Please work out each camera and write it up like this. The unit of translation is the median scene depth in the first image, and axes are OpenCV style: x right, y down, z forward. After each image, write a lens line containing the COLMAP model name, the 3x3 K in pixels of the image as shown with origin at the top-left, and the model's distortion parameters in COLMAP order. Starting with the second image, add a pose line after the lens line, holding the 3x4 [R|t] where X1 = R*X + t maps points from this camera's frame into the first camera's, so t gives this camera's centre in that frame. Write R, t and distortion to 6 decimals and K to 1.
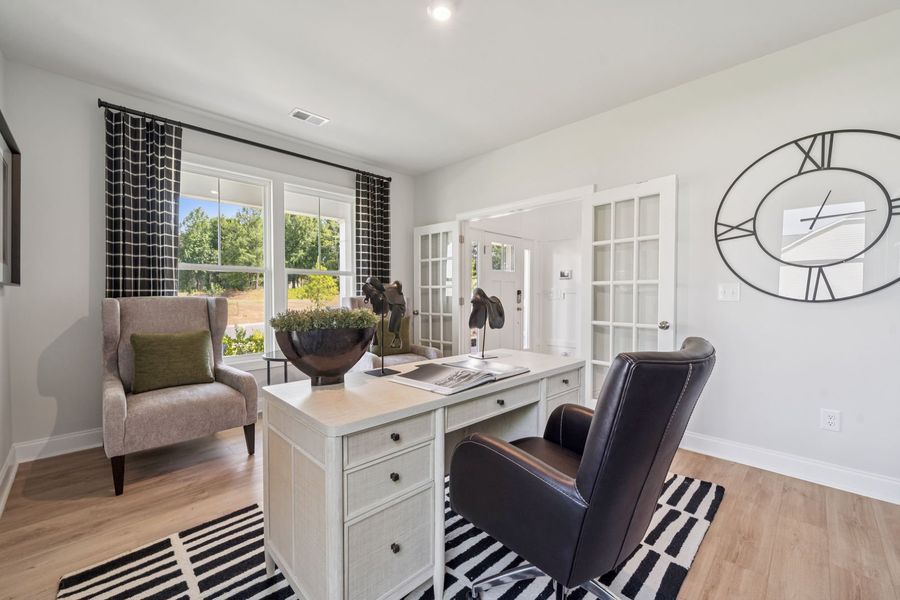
lens RADIAL K [[368.0, 0, 454.9], [0, 368.0, 300.0], [0, 0, 1]] dist [-0.002437, 0.000262]
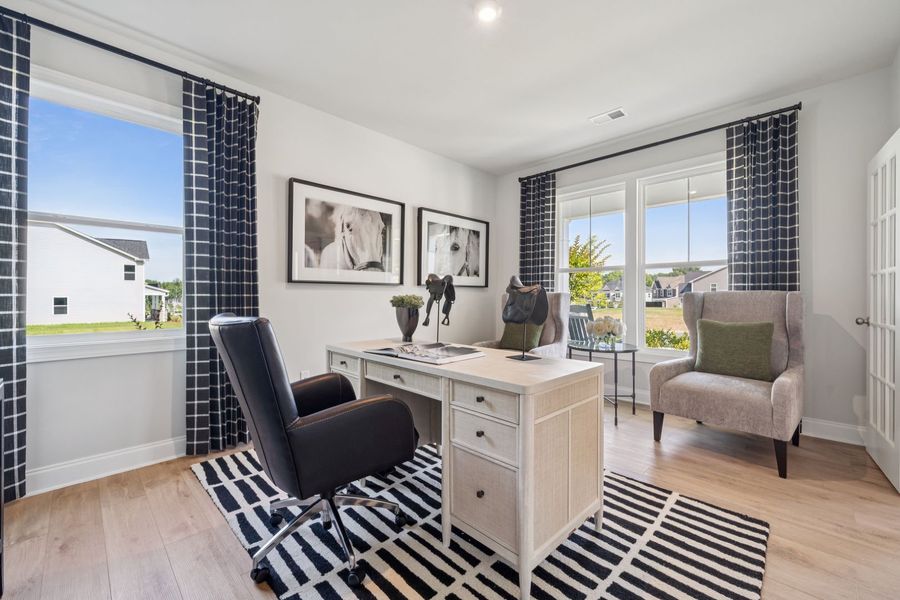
lens RADIAL K [[368.0, 0, 454.9], [0, 368.0, 296.9], [0, 0, 1]] dist [-0.002437, 0.000262]
pose [[0.017214, 0.003371, -0.999846, 0.663867], [-0.010032, 0.999945, 0.003199, 0.008561], [0.999801, 0.009975, 0.017247, 0.591303]]
